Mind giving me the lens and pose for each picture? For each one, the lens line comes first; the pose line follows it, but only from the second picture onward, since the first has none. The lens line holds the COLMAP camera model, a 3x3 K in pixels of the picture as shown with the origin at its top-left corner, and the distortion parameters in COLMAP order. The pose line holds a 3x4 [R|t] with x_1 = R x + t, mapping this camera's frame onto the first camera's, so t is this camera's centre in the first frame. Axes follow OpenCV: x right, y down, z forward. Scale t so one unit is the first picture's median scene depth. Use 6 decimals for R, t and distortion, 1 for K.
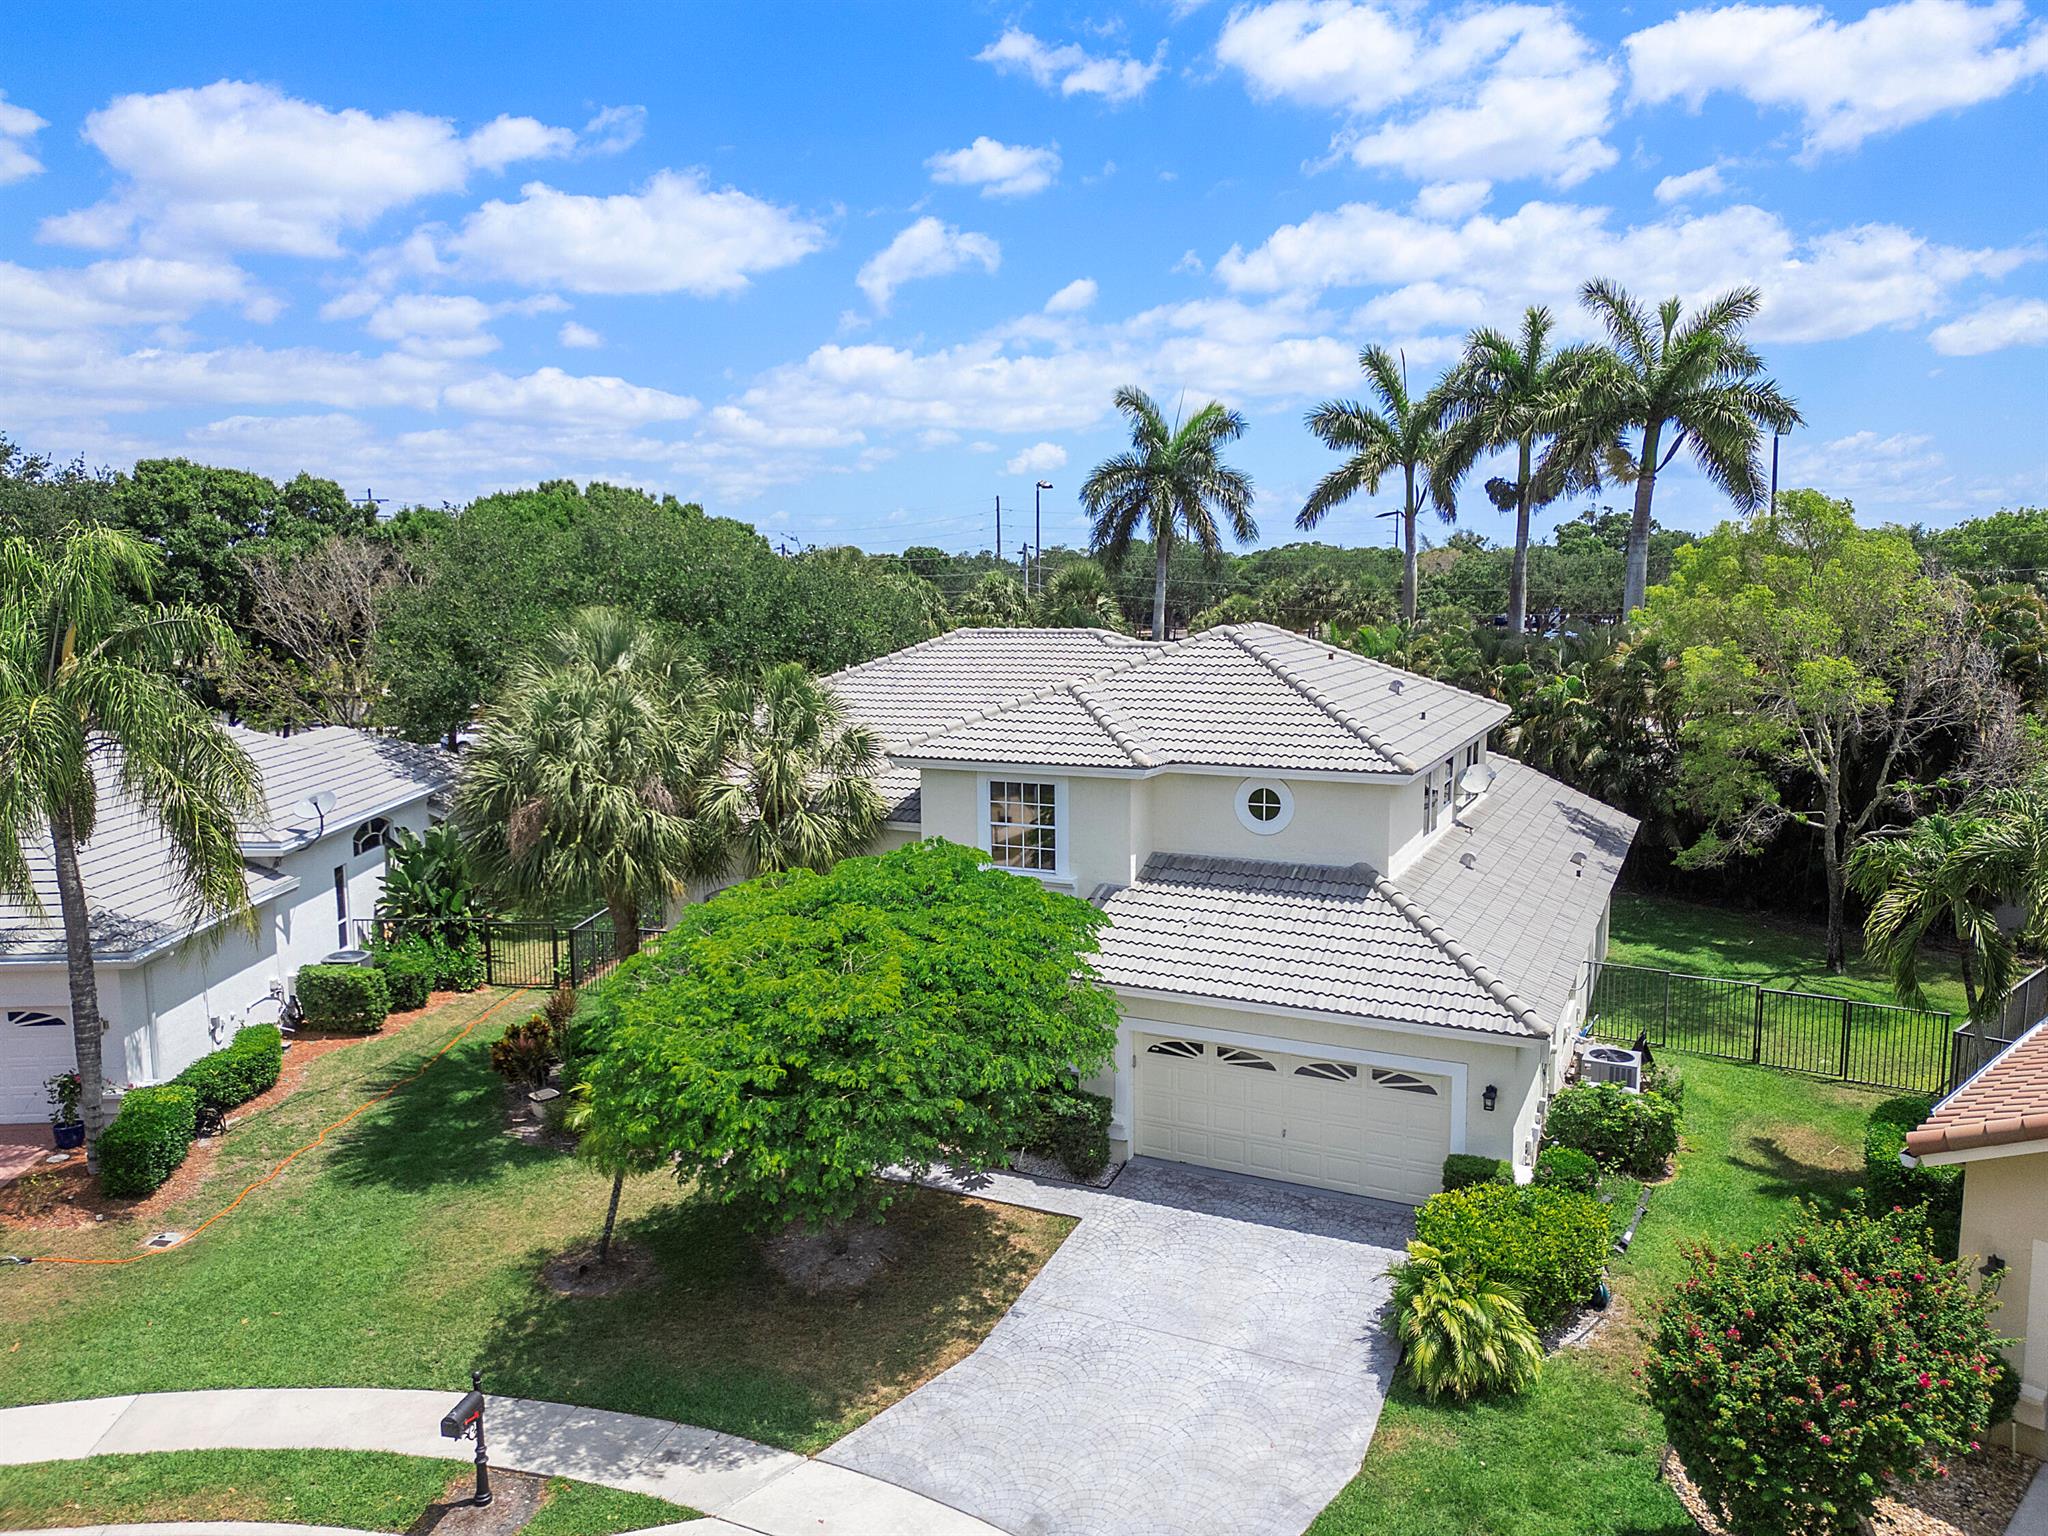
lens RADIAL K [[1441.8, 0, 1024.0], [0, 1441.8, 768.0], [0, 0, 1]] dist [0.092264, -0.102261]
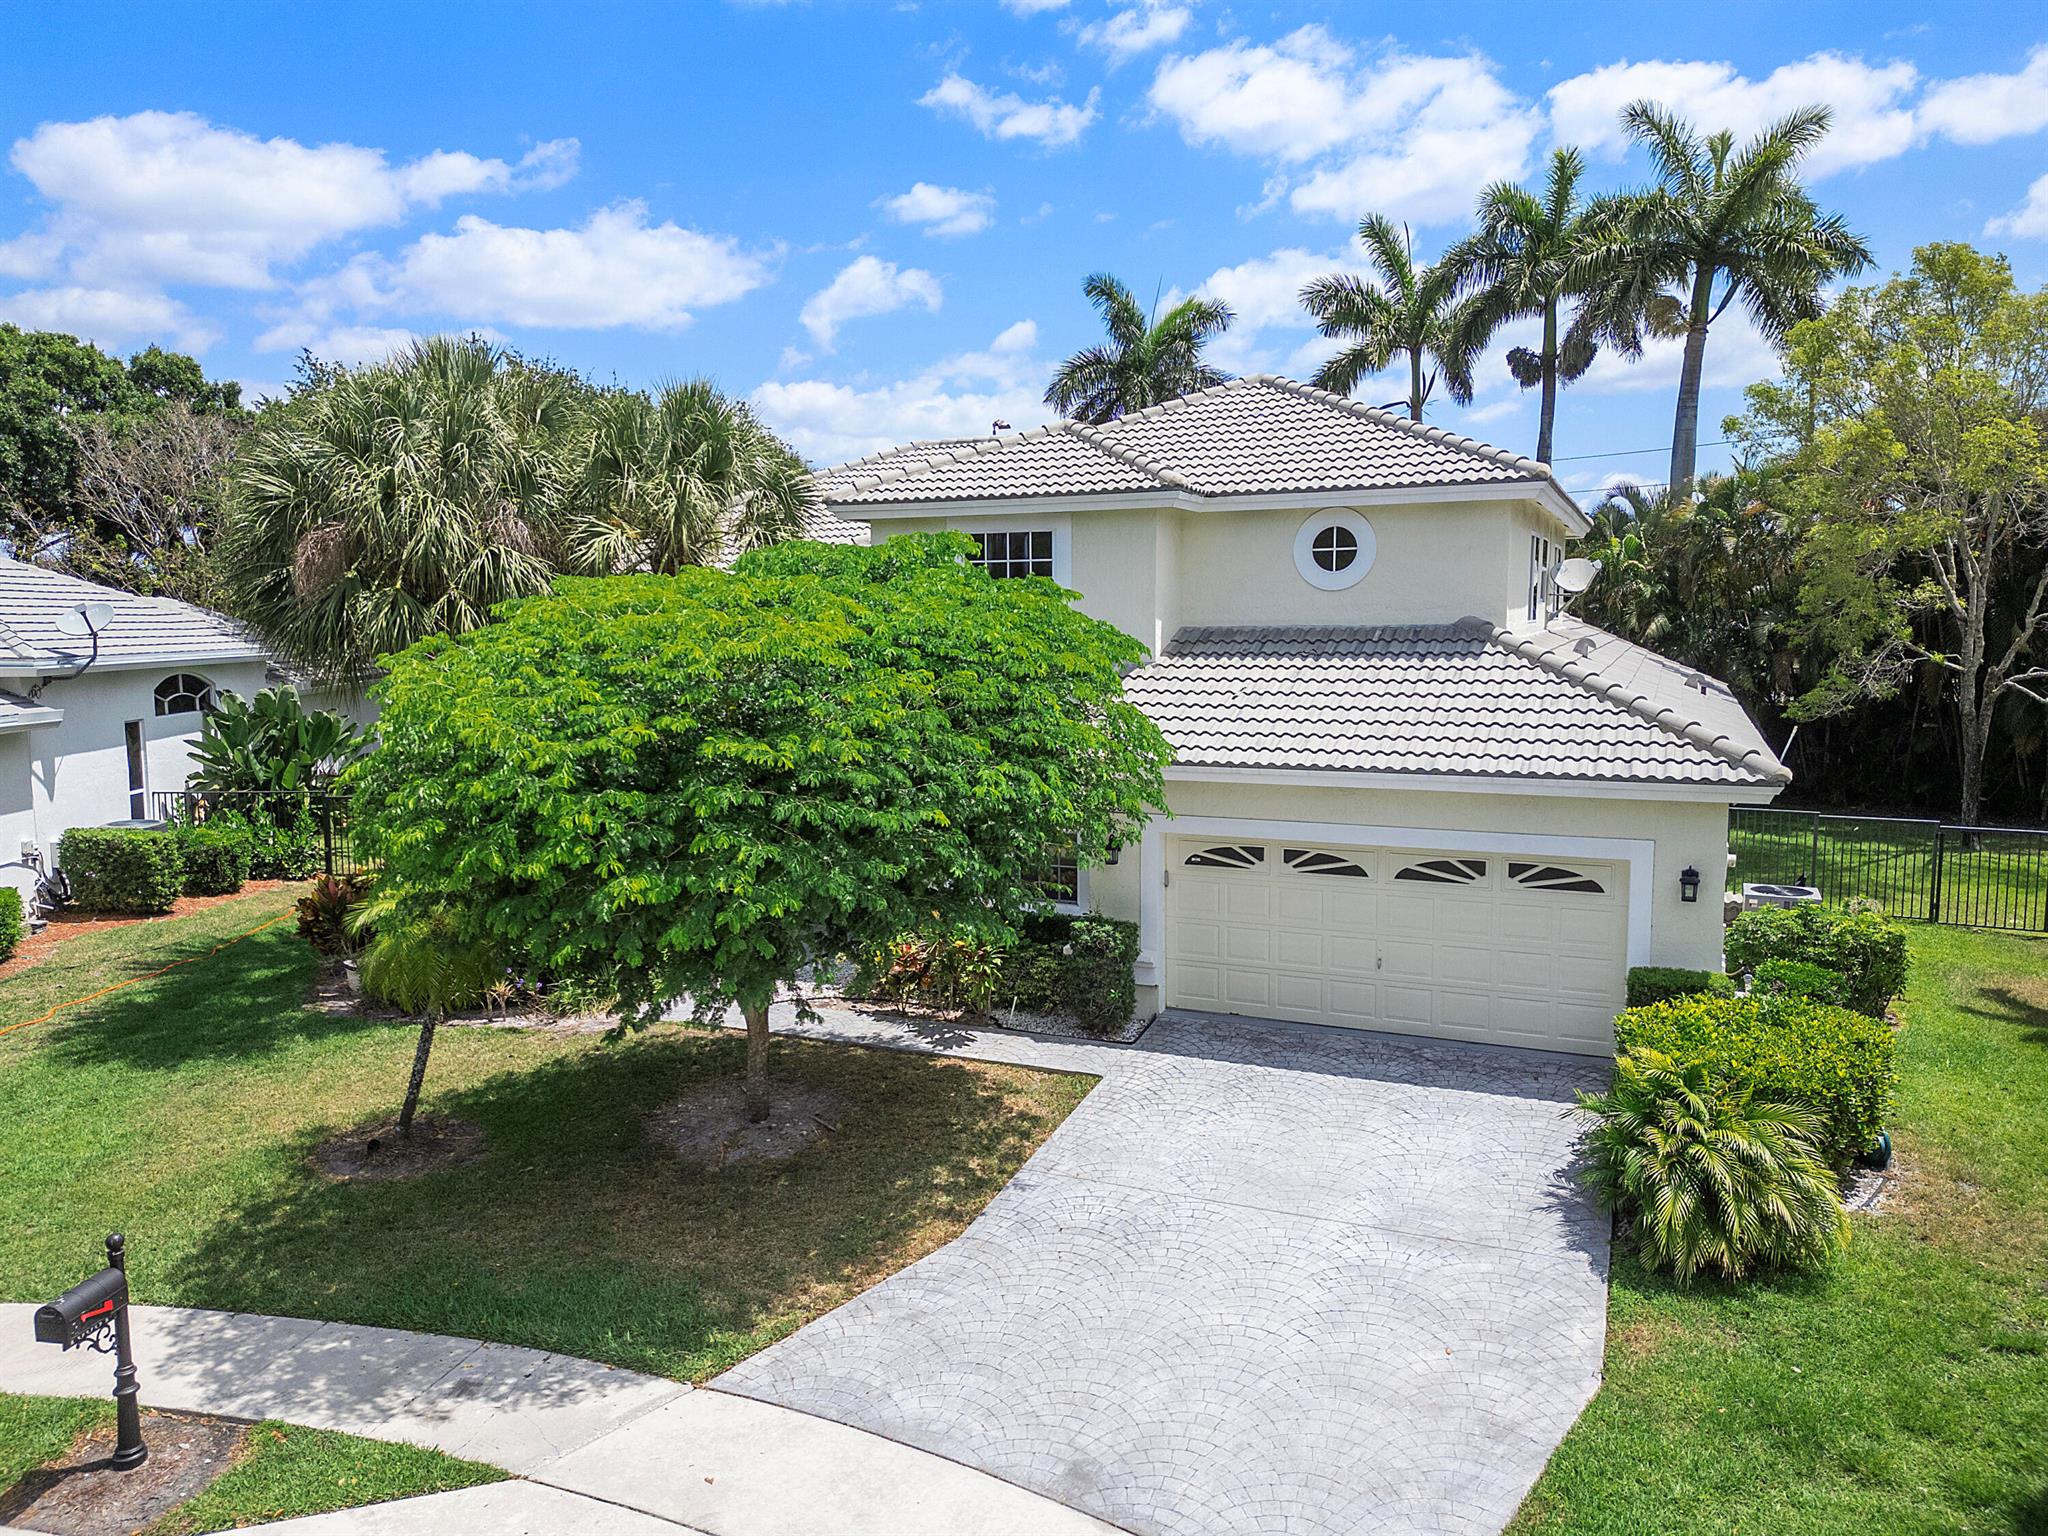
lens RADIAL K [[1441.8, 0, 1024.0], [0, 1441.8, 768.0], [0, 0, 1]] dist [0.092264, -0.102261]
pose [[0.999288, -0.001306, 0.037713, -0.024162], [0.002252, 0.999683, -0.025063, 0.170258], [-0.037668, 0.025130, 0.998974, 0.281640]]
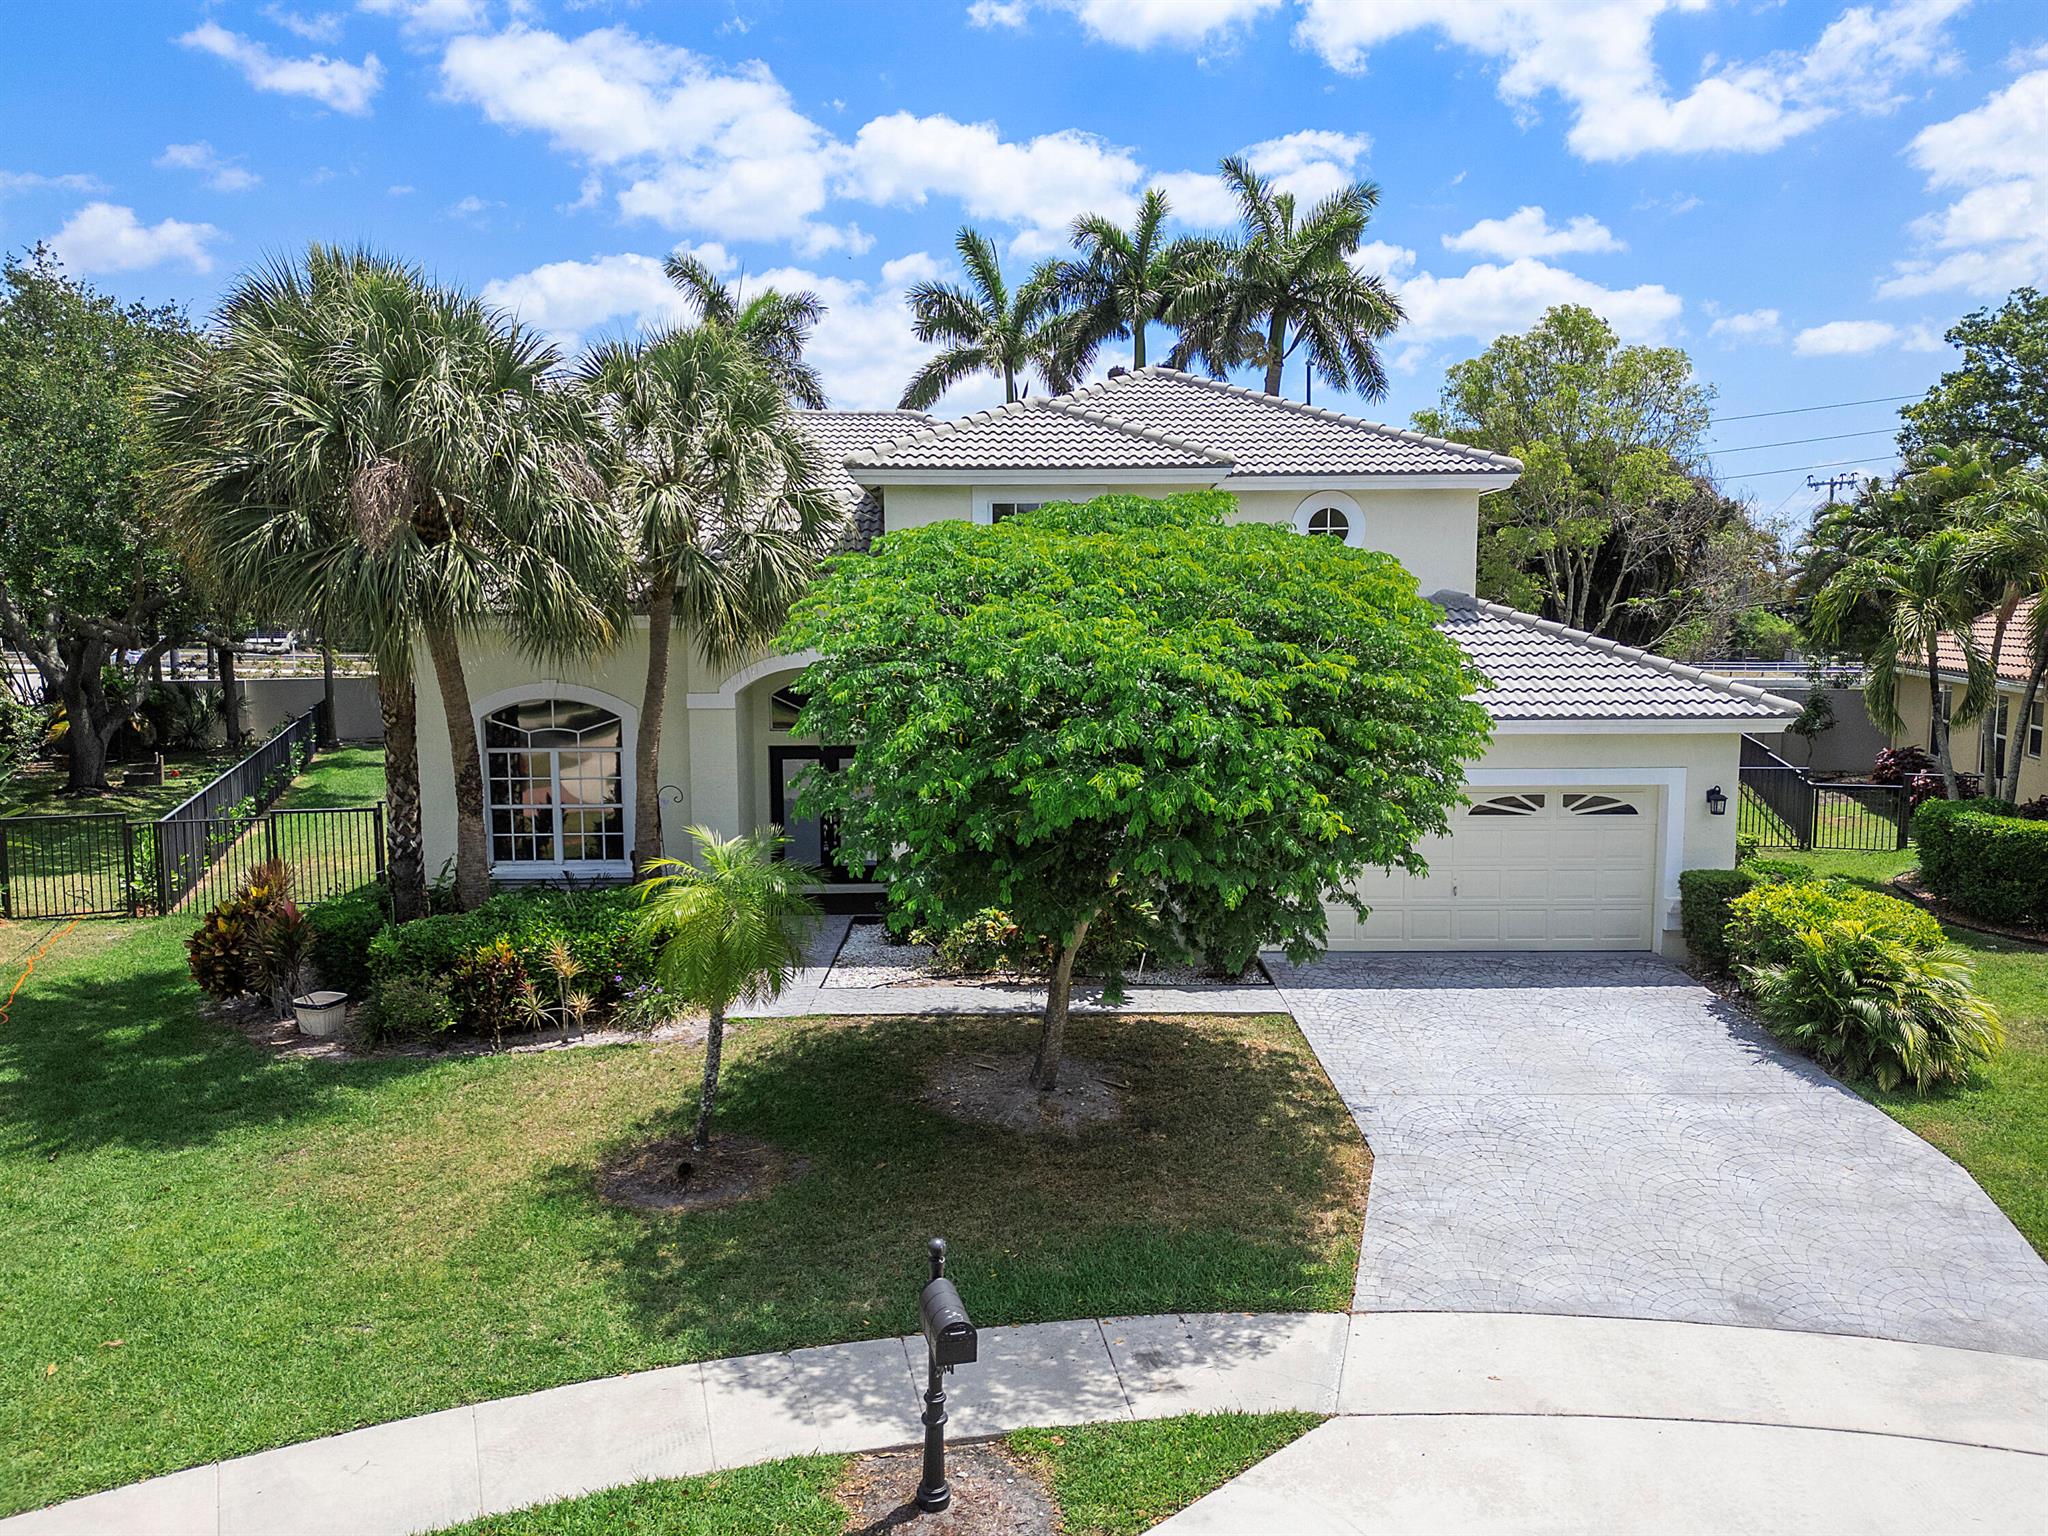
lens RADIAL K [[1441.8, 0, 1024.0], [0, 1441.8, 768.0], [0, 0, 1]] dist [0.092264, -0.102261]
pose [[0.890900, -0.040171, 0.452420, -0.400492], [0.053808, 0.998401, -0.017309, 0.181502], [-0.451002, 0.039764, 0.891637, 0.373027]]
